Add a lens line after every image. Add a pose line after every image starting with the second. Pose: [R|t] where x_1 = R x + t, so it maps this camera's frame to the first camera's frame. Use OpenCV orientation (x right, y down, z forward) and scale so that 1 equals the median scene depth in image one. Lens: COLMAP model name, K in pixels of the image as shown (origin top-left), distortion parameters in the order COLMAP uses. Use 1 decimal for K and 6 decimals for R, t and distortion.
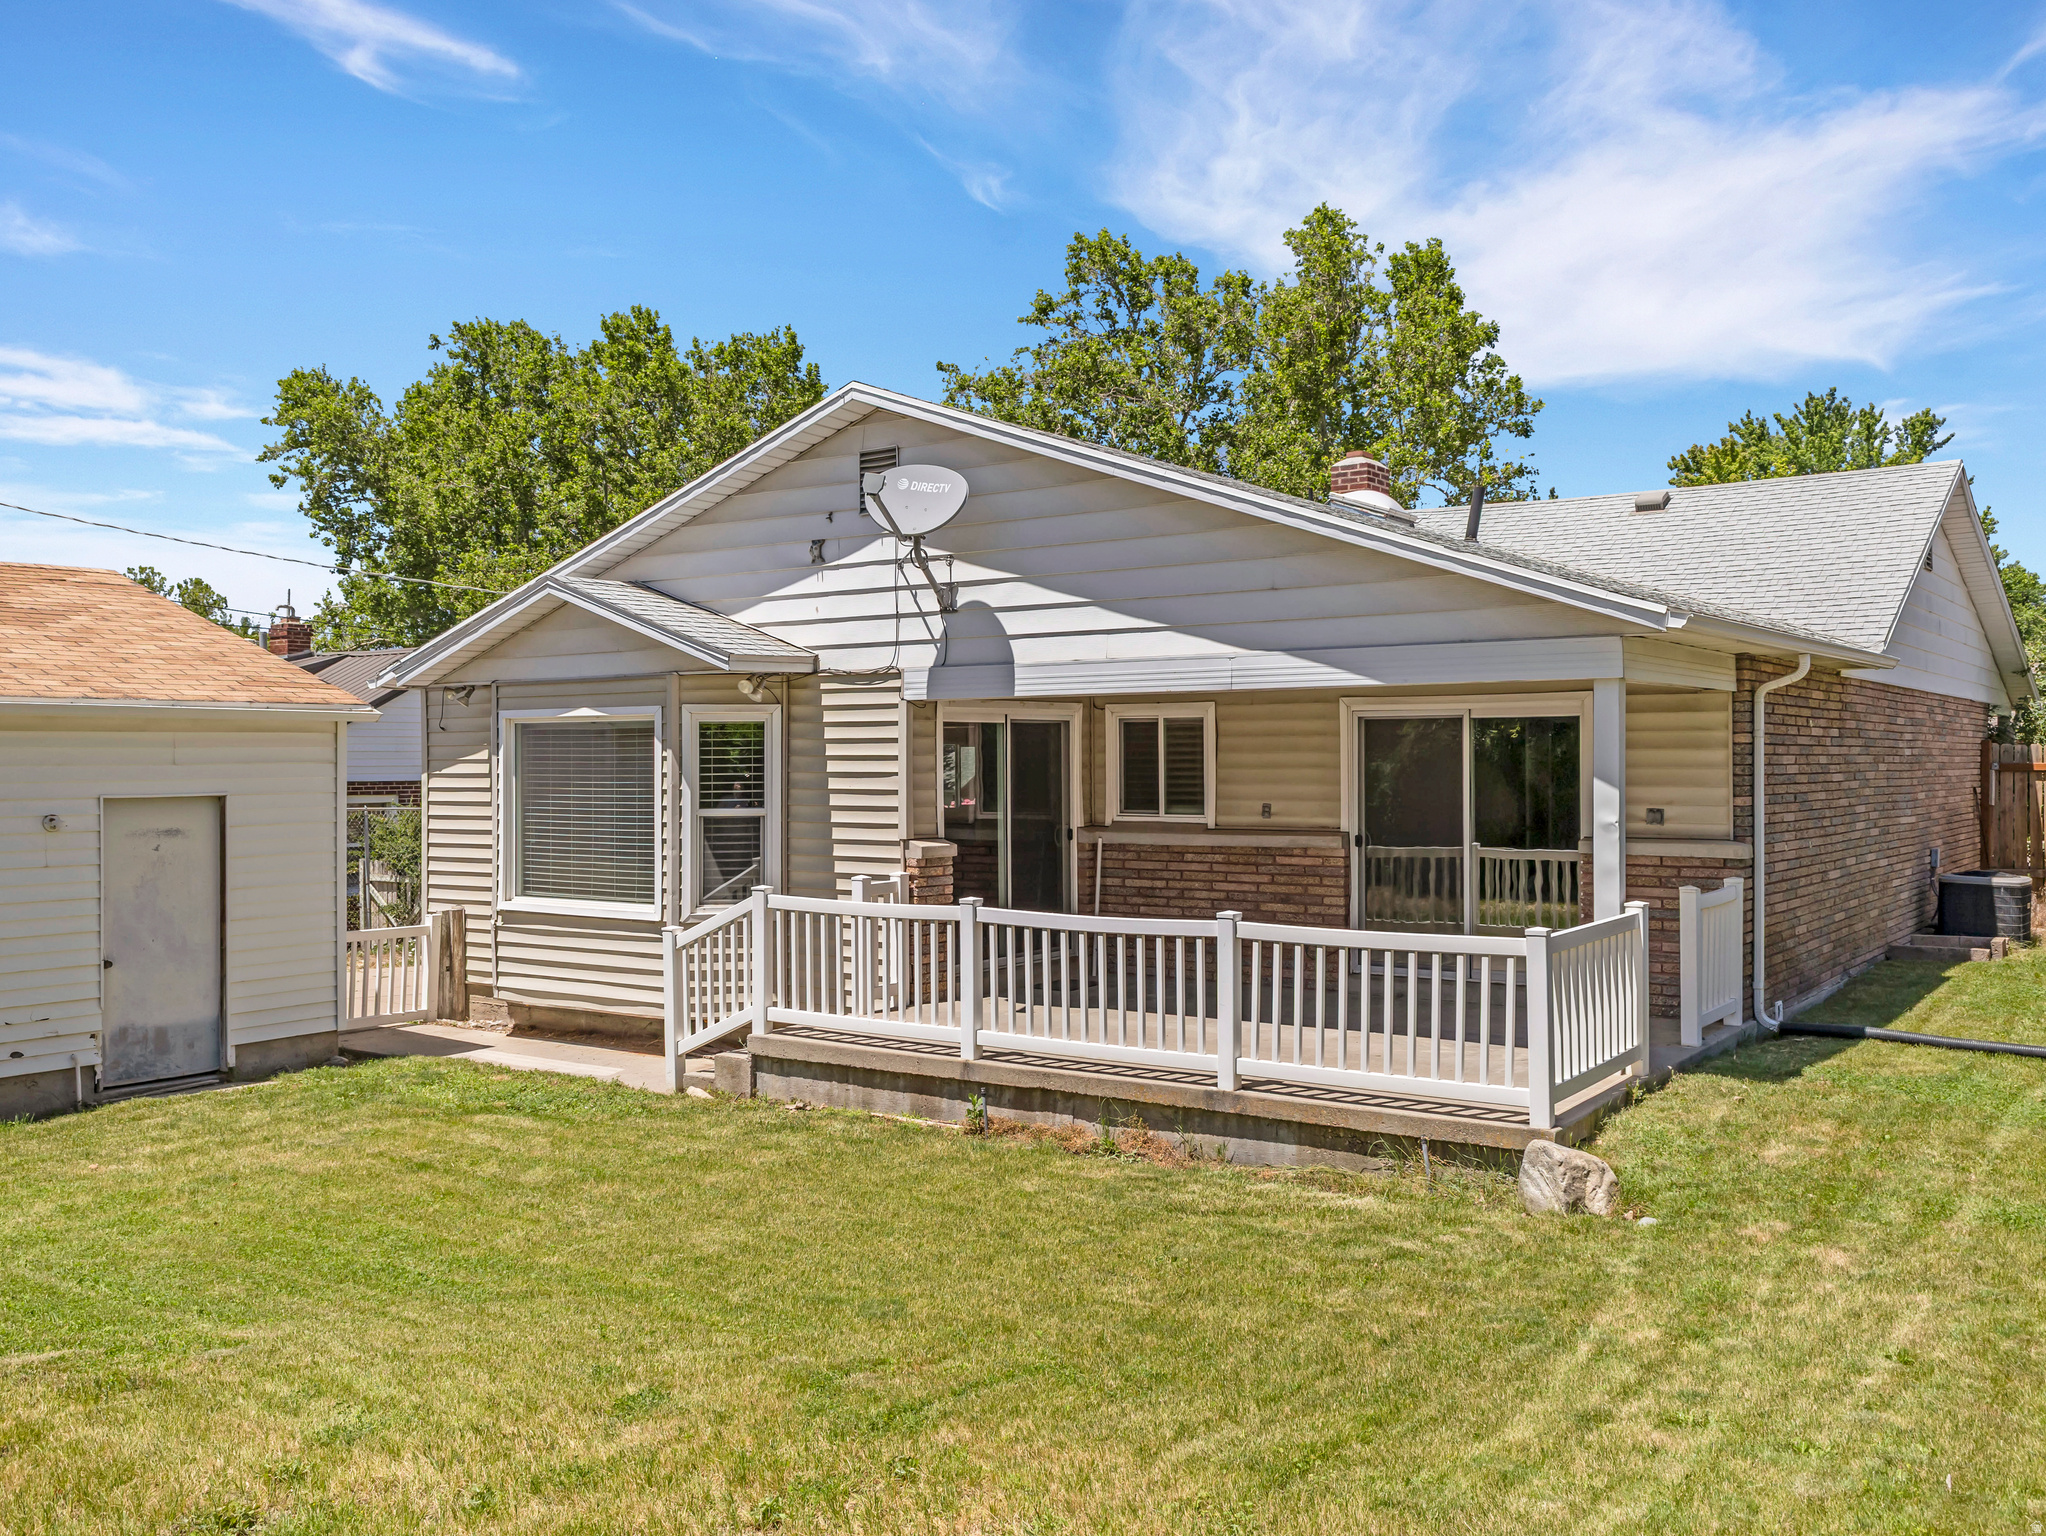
lens RADIAL K [[1769.1, 0, 1023.0], [0, 1769.1, 768.0], [0, 0, 1]] dist [0.009830, 0.001306]
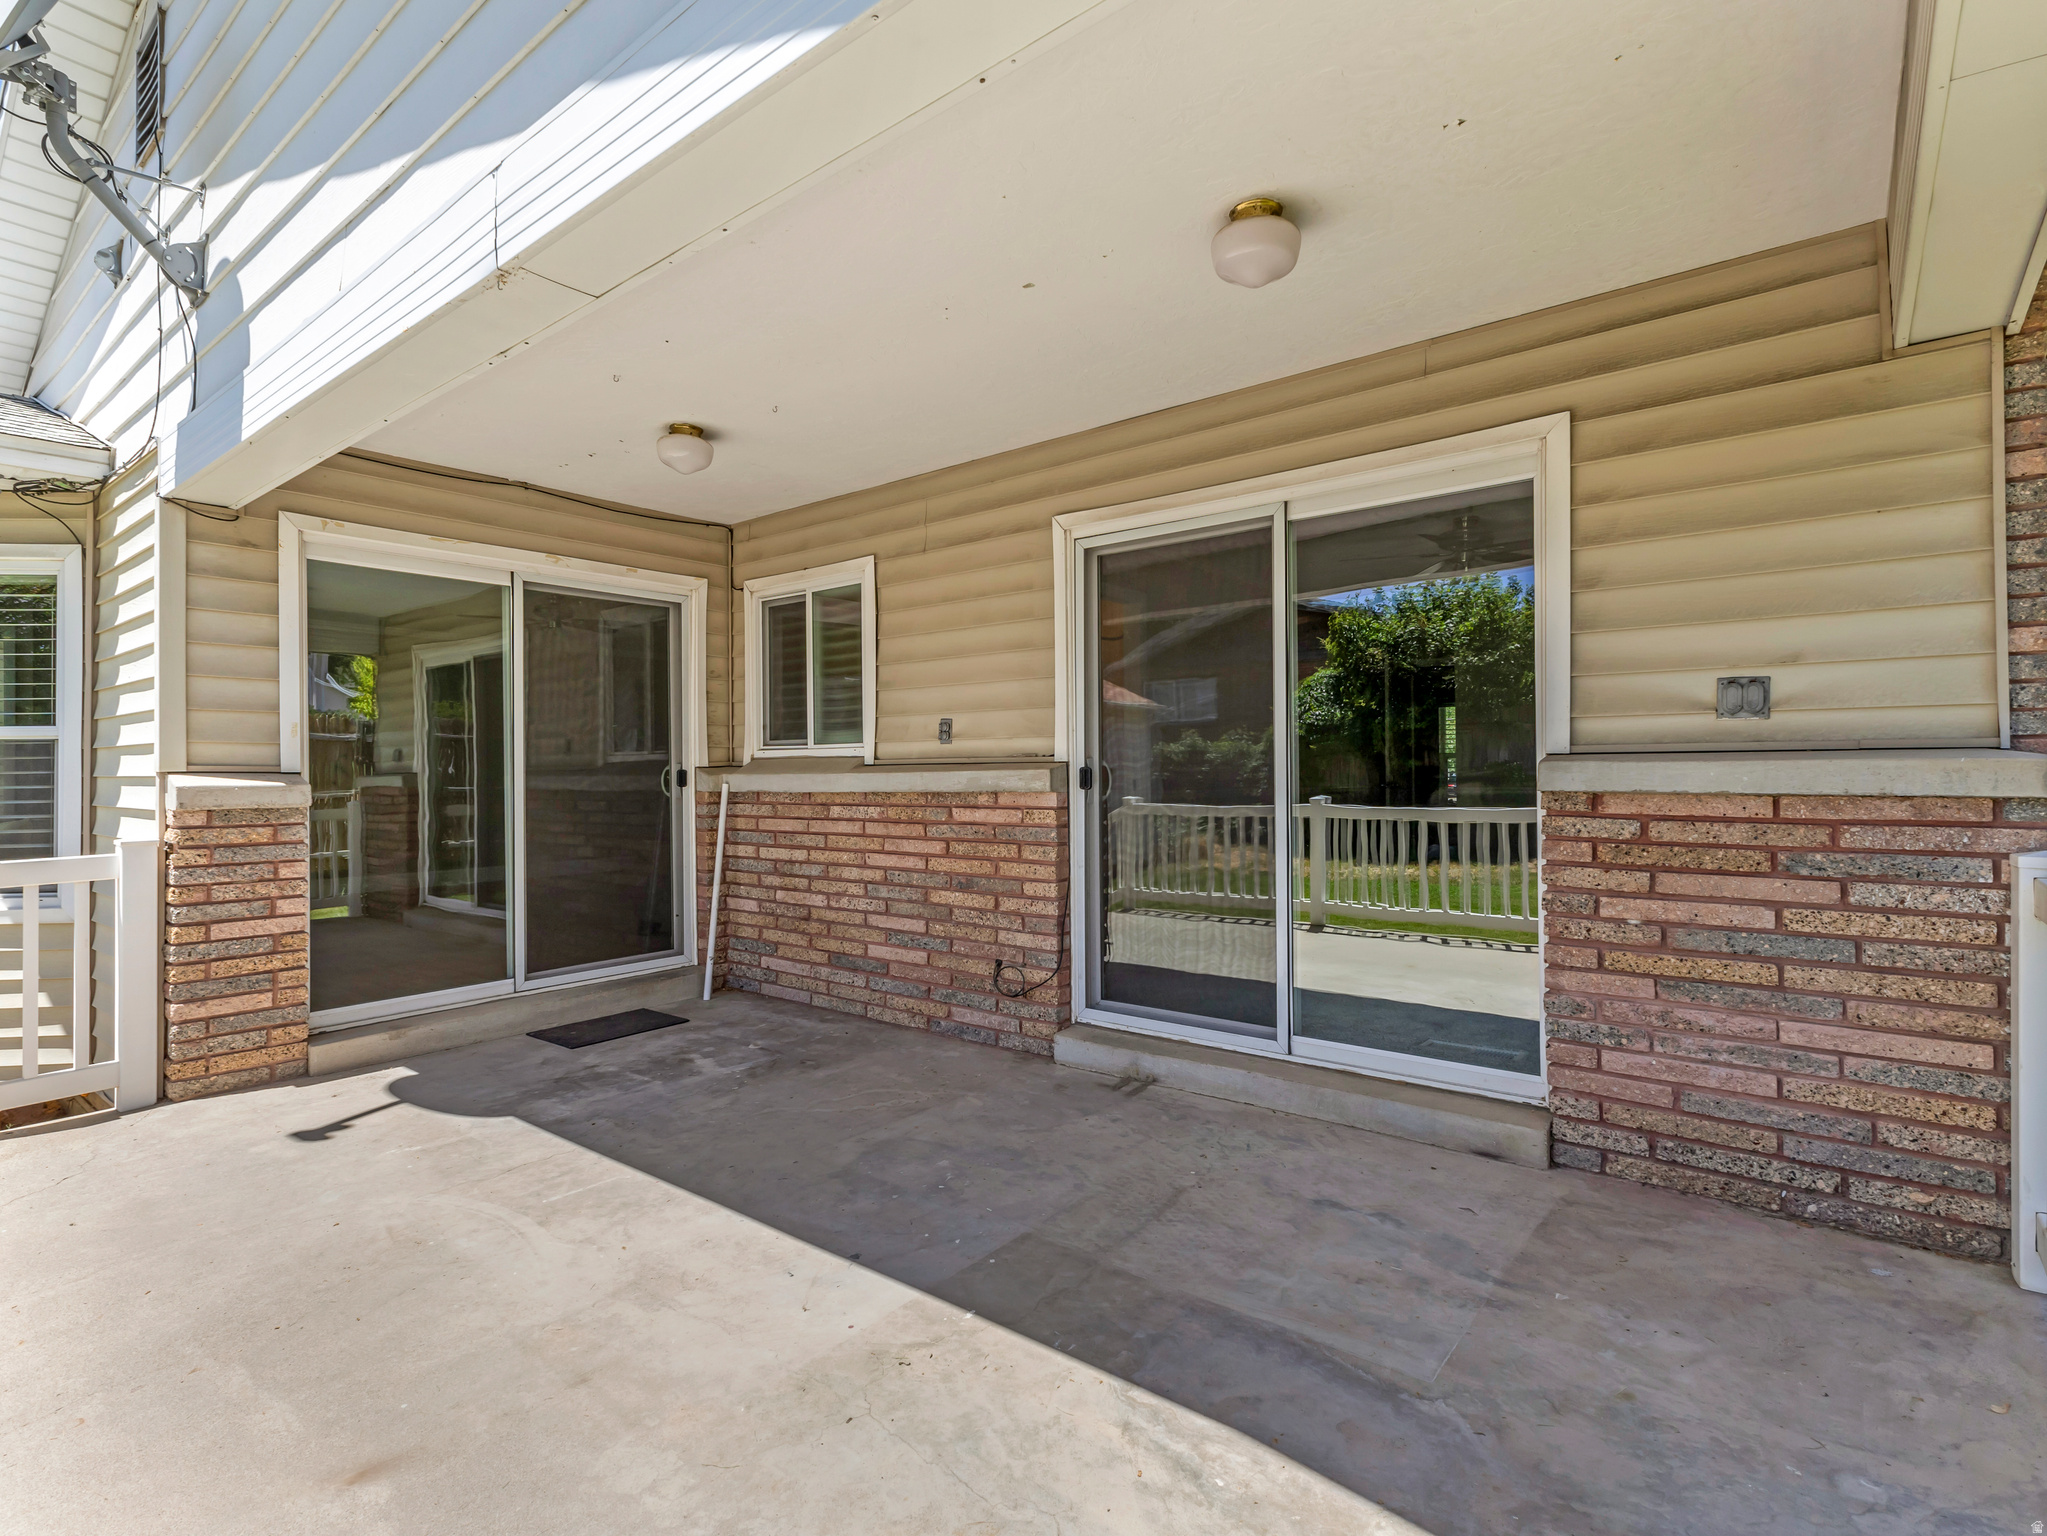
lens RADIAL K [[1009.5, 0, 1025.1], [0, 1009.5, 763.8], [0, 0, 1]] dist [0.008091, 0.000514]
pose [[0.998605, -0.003096, -0.052715, 0.187625], [0.002420, 0.999914, -0.012876, 0.040654], [0.052750, 0.012731, 0.998527, 0.691264]]
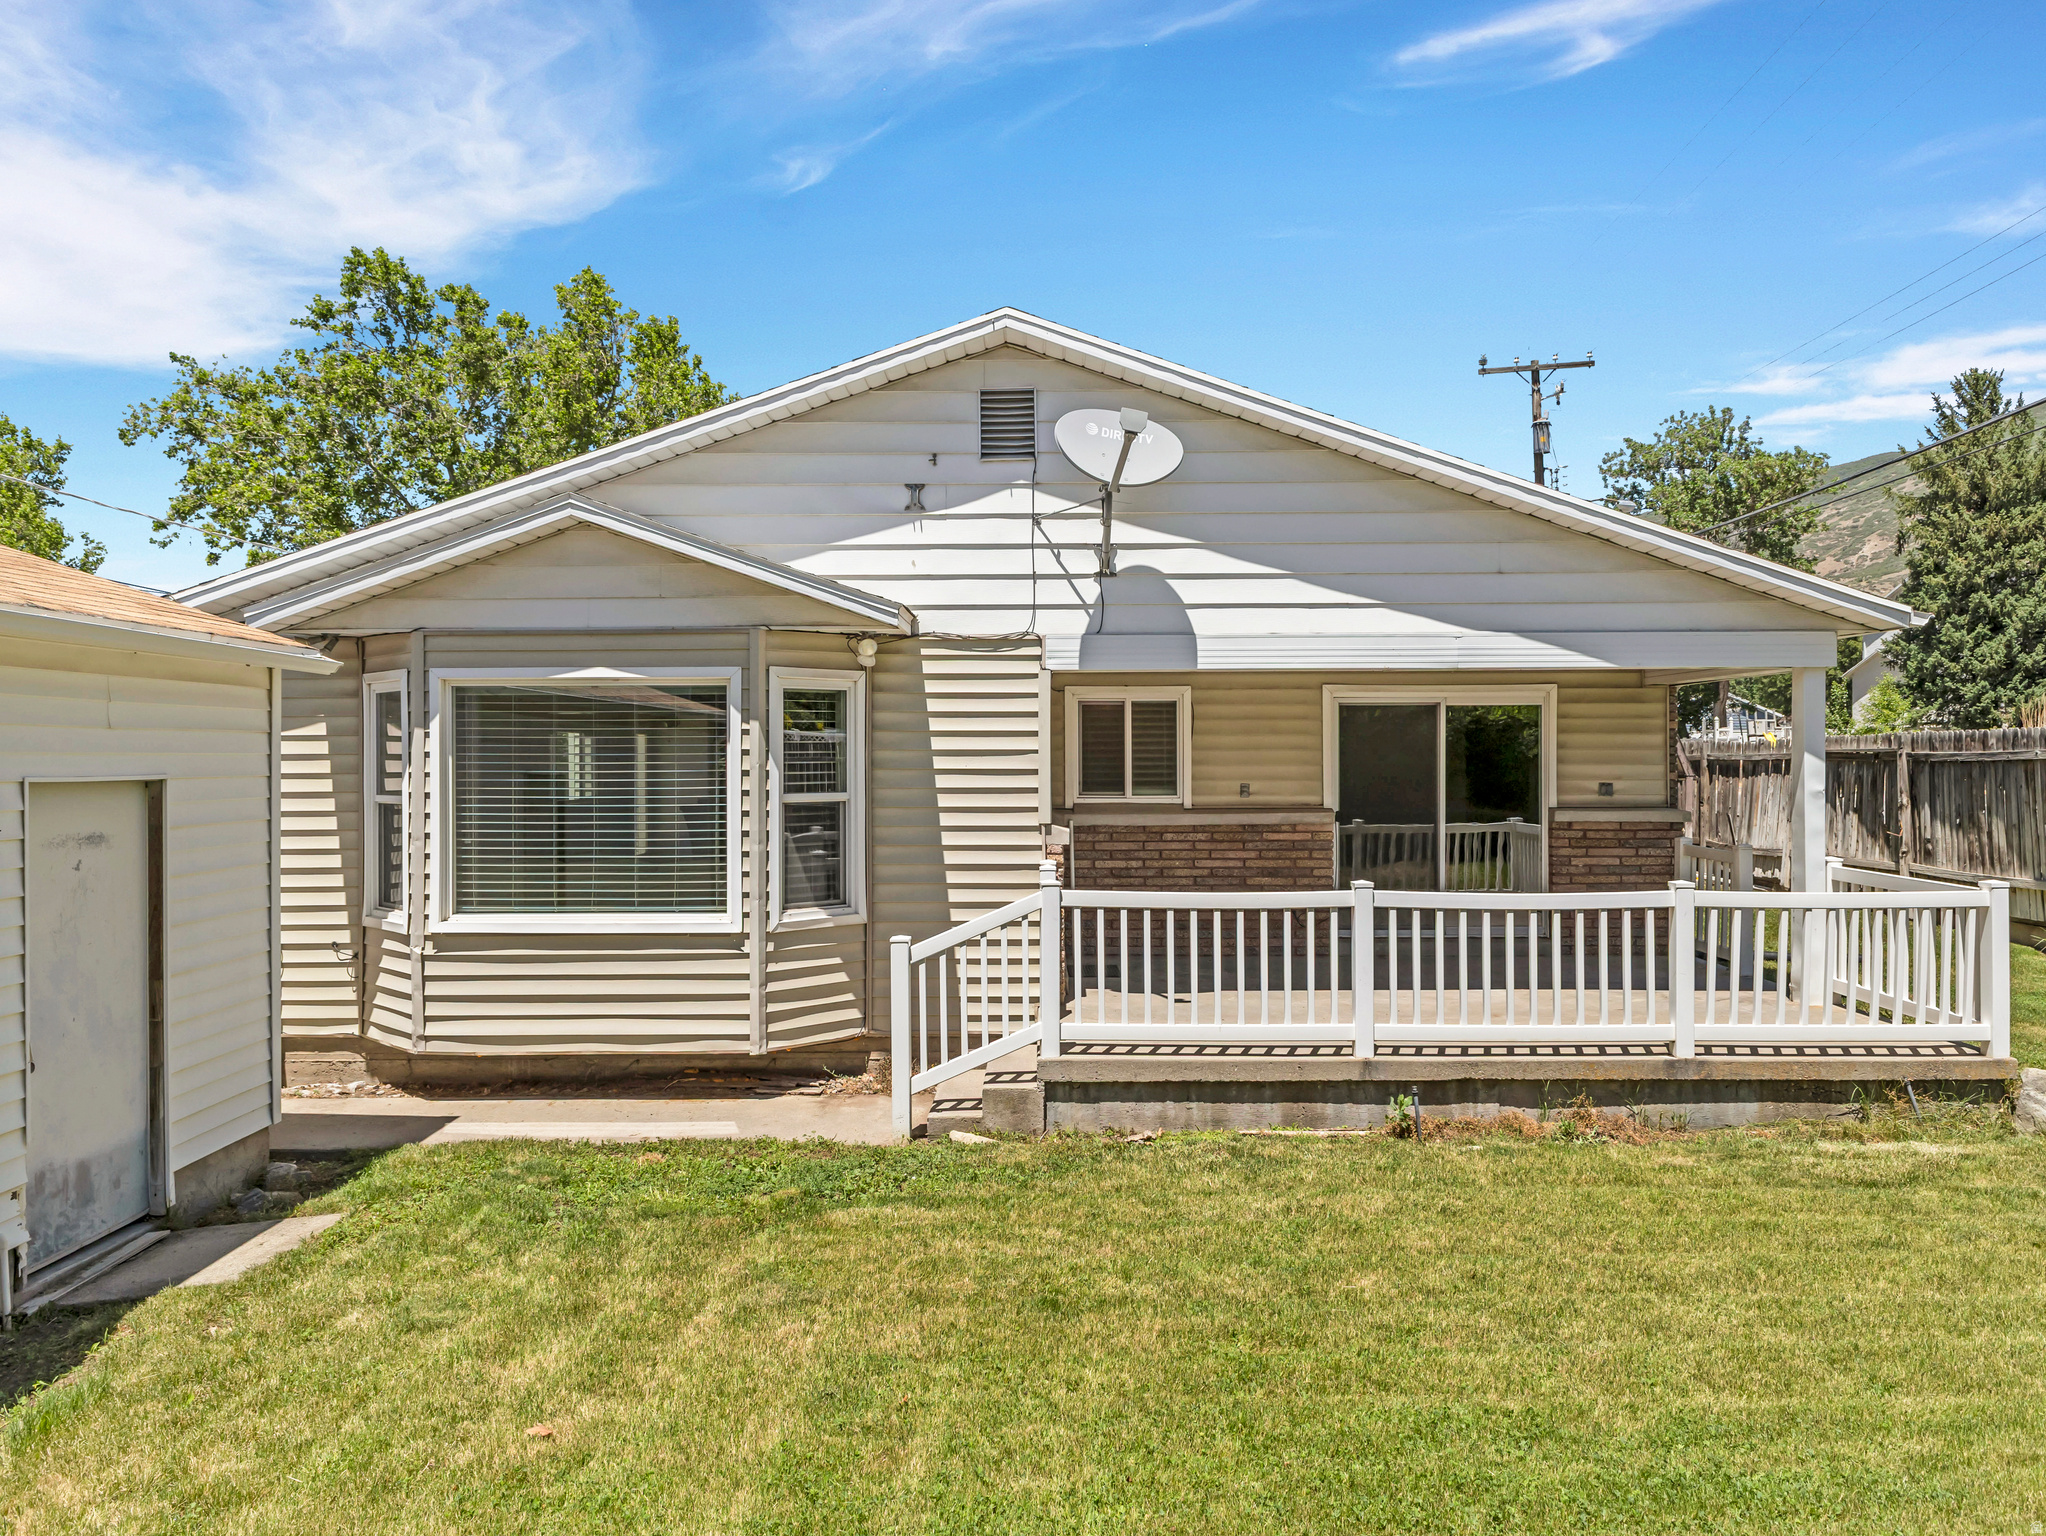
lens RADIAL K [[1415.6, 0, 1023.0], [0, 1415.6, 768.0], [0, 0, 1]] dist [0.000358, -0.000040]
pose [[0.820223, -0.000346, 0.572043, -0.470376], [0.001628, 0.999997, -0.001730, 0.012518], [-0.572041, 0.002350, 0.820222, 0.395234]]
